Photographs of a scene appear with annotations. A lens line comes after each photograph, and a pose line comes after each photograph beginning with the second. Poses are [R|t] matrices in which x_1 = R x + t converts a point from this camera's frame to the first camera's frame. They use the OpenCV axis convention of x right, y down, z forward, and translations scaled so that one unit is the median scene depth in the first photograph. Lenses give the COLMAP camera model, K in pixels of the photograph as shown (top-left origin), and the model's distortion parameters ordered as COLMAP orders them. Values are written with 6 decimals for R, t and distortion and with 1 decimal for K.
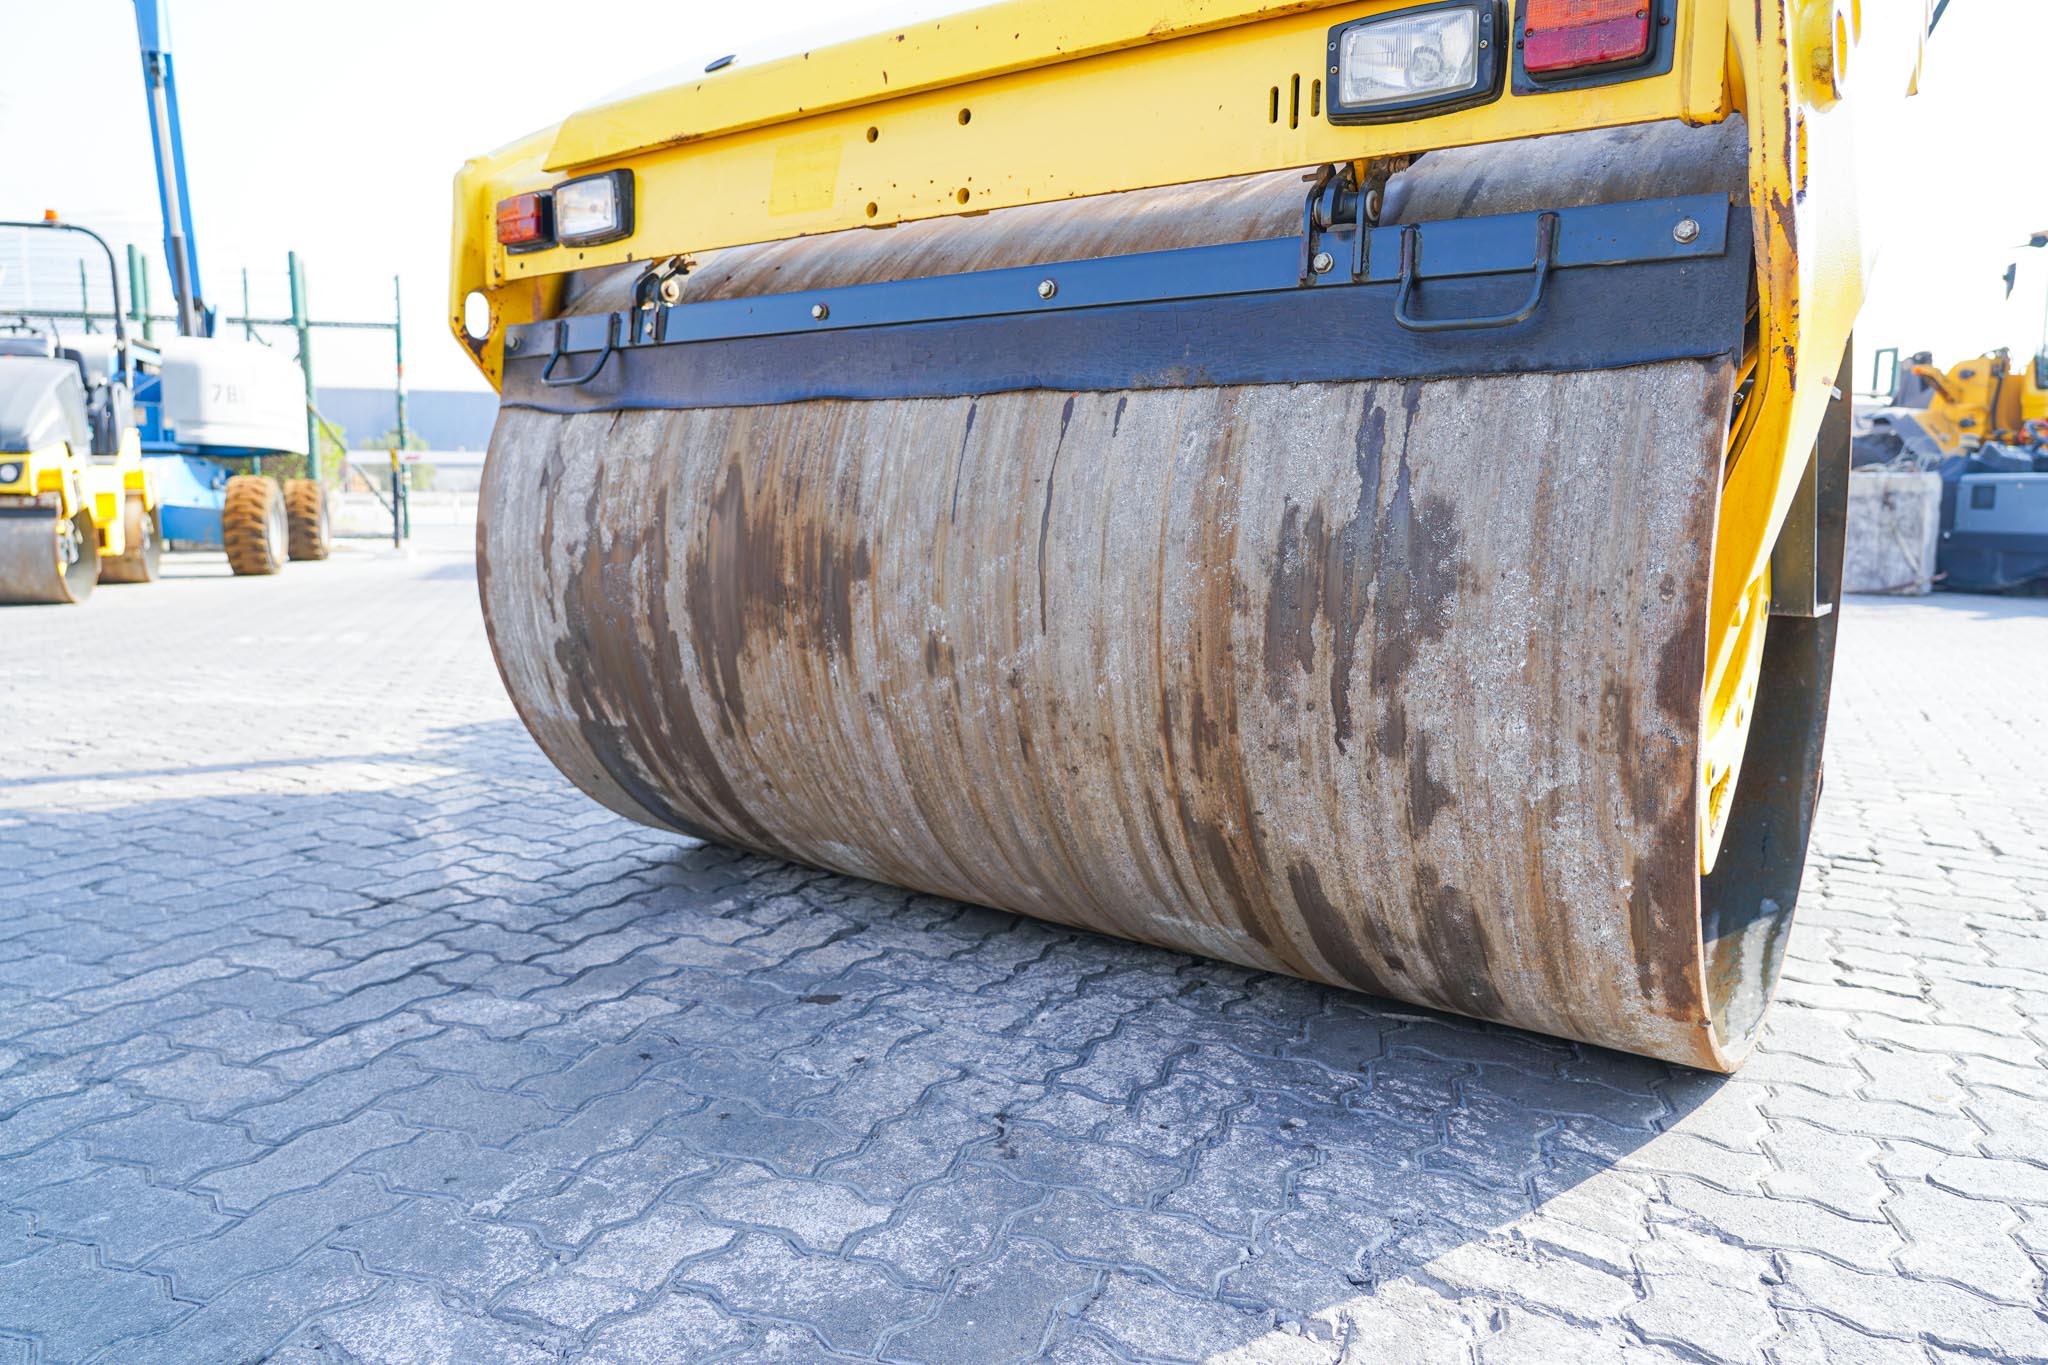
lens RADIAL K [[1395.8, 0, 1016.2], [0, 1395.8, 666.0], [0, 0, 1]] dist [-0.029321, 0.018044]
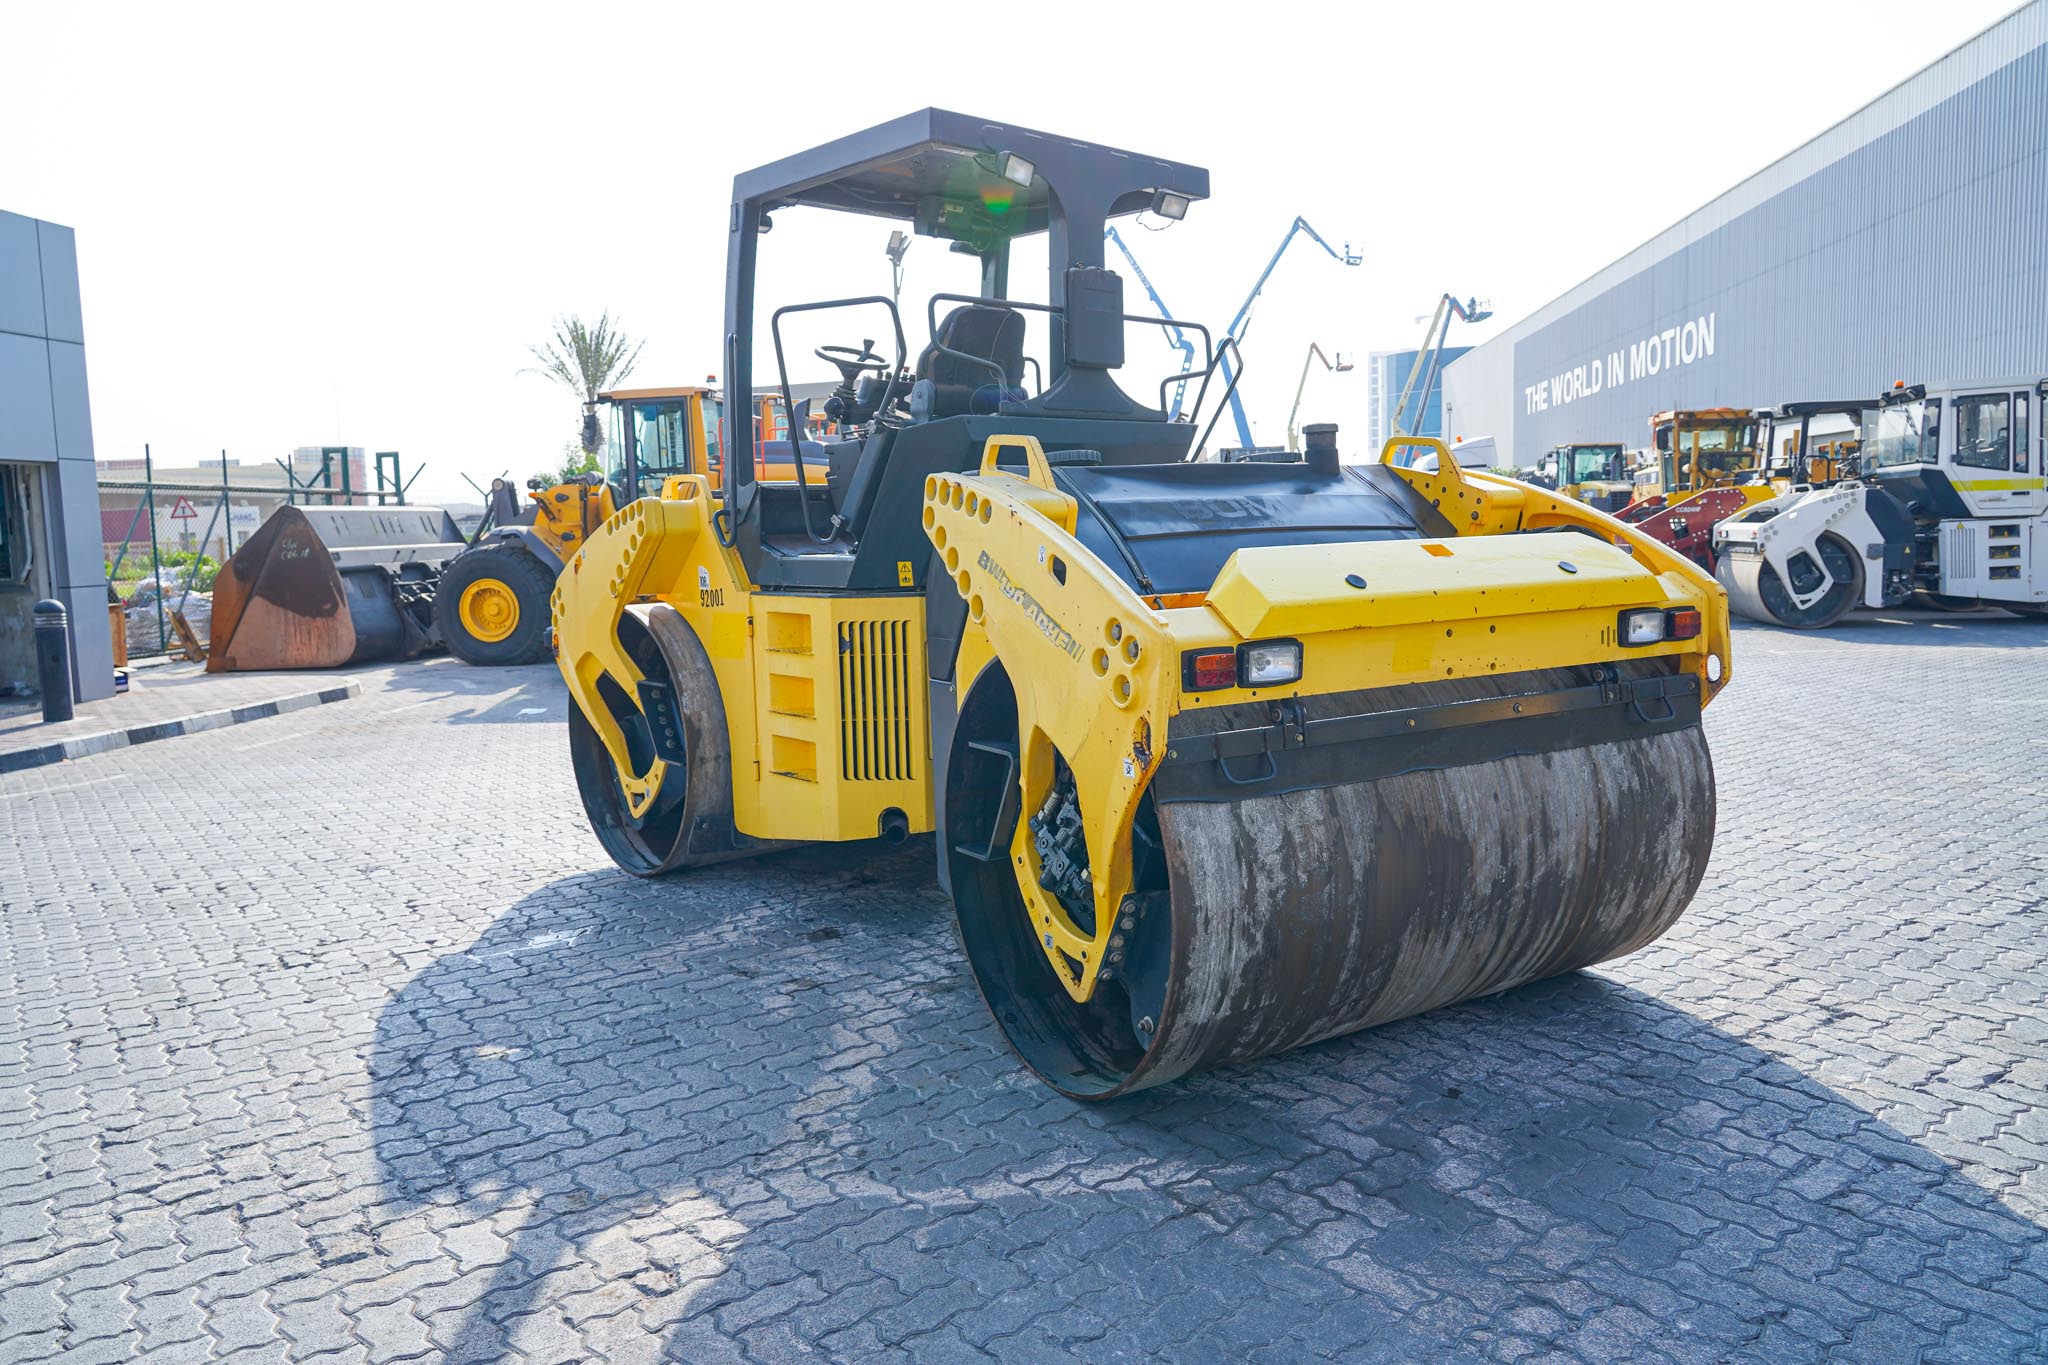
lens RADIAL K [[1395.8, 0, 1009.4], [0, 1395.8, 666.4], [0, 0, 1]] dist [-0.029321, 0.018044]
pose [[0.413144, -0.118166, 0.902967, -1.963909], [0.147517, 0.987134, 0.061686, -0.512328], [-0.898638, 0.107718, 0.425260, 0.691134]]
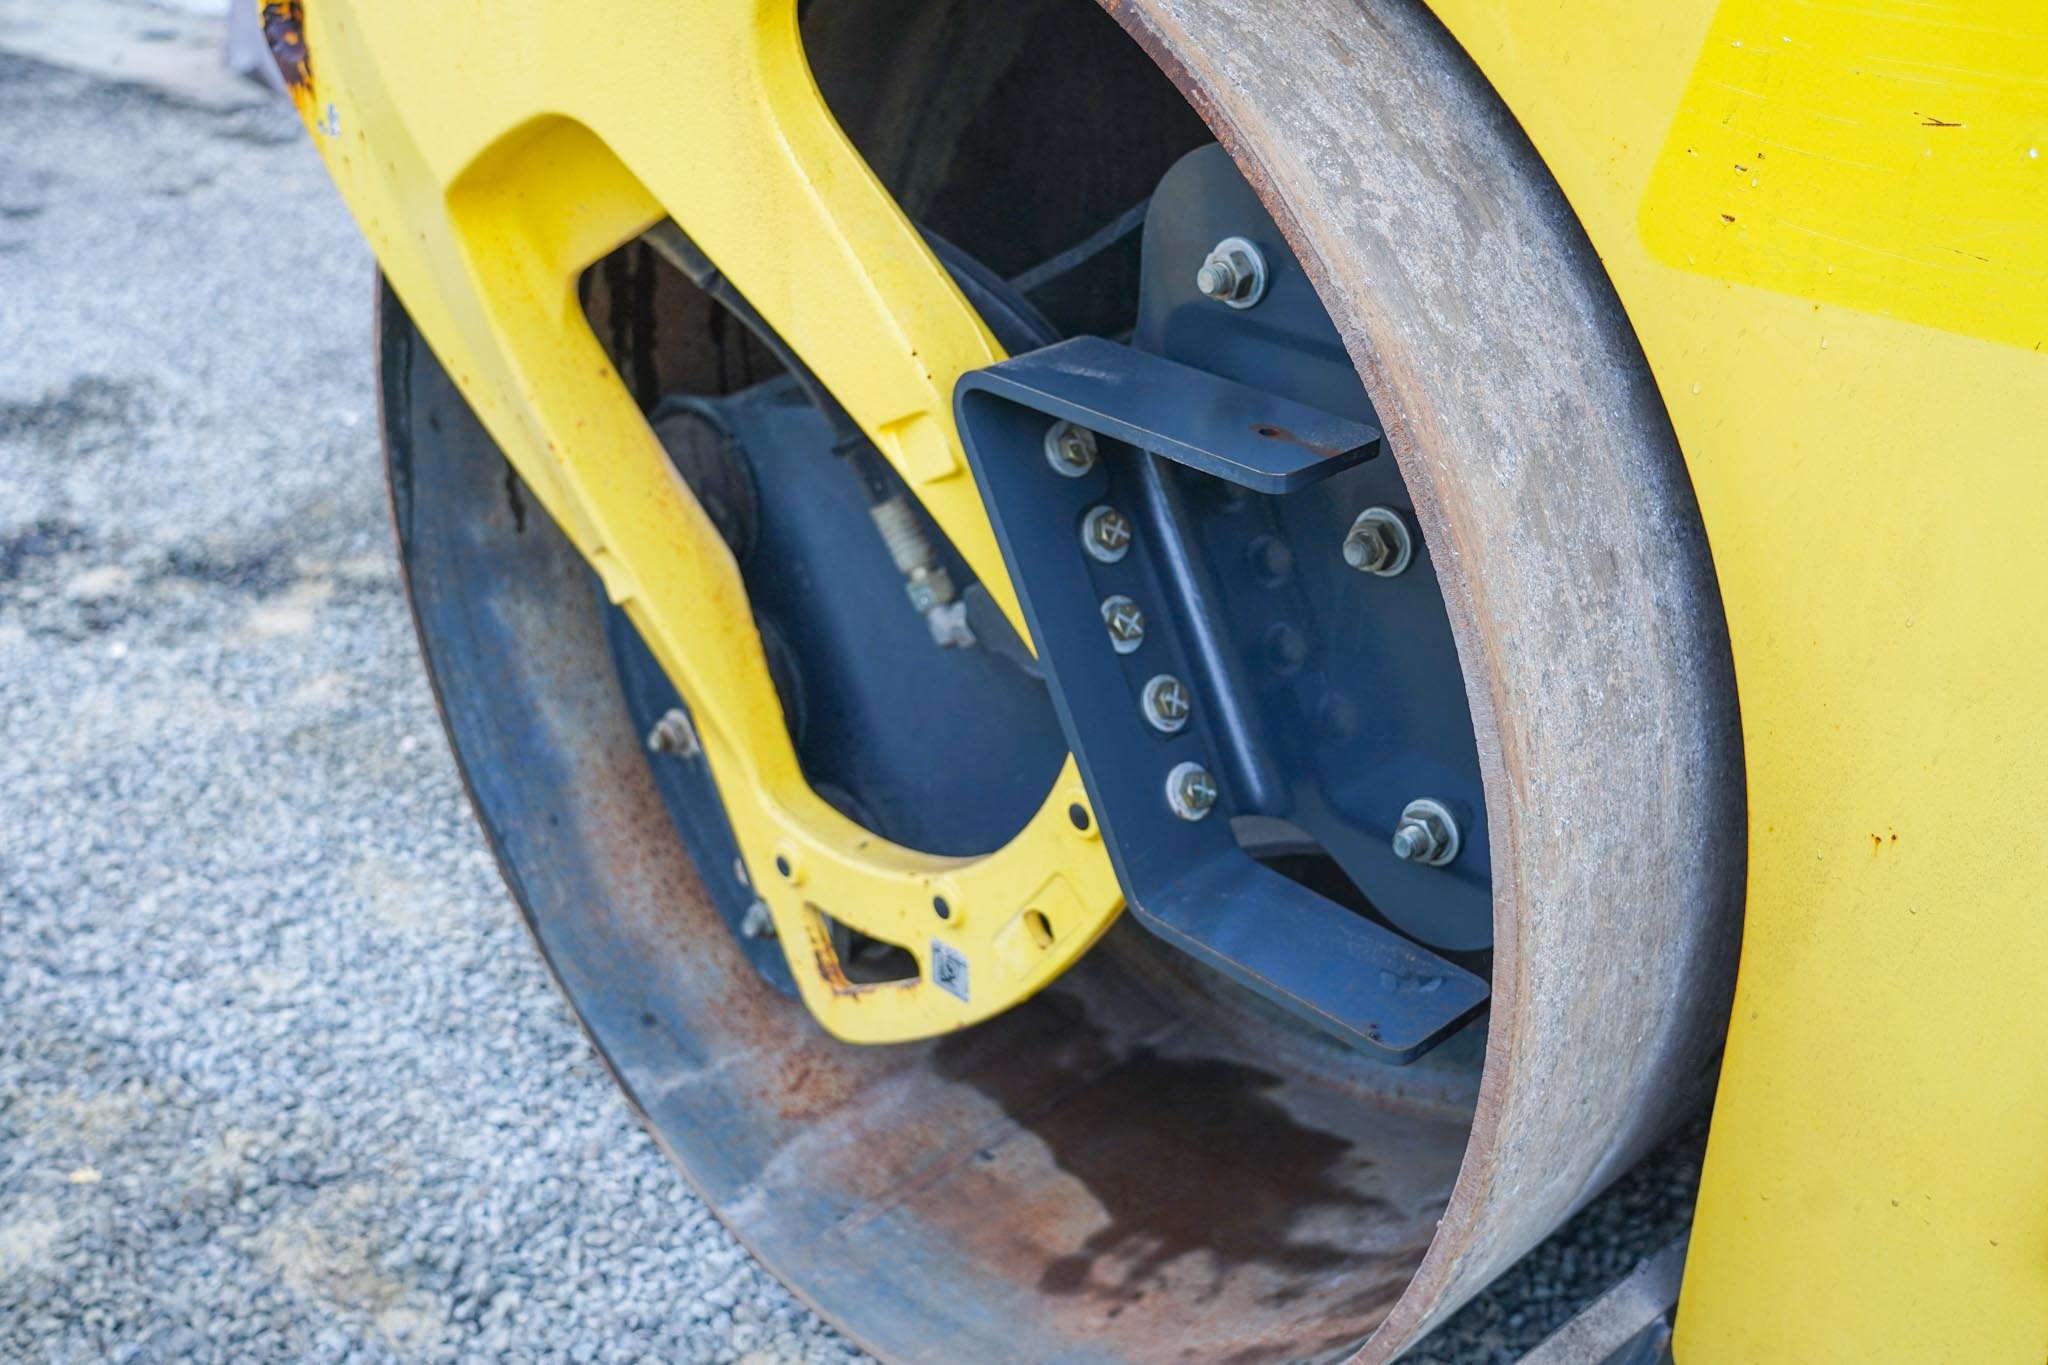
lens RADIAL K [[2241.0, 0, 1013.6], [0, 2241.0, 688.9], [0, 0, 1]] dist [0.017154, 0.000000]
pose [[0.366172, -0.434886, 0.822674, -0.179691], [0.114297, 0.898400, 0.424043, -0.619840], [-0.923501, -0.061243, 0.378676, 2.425943]]
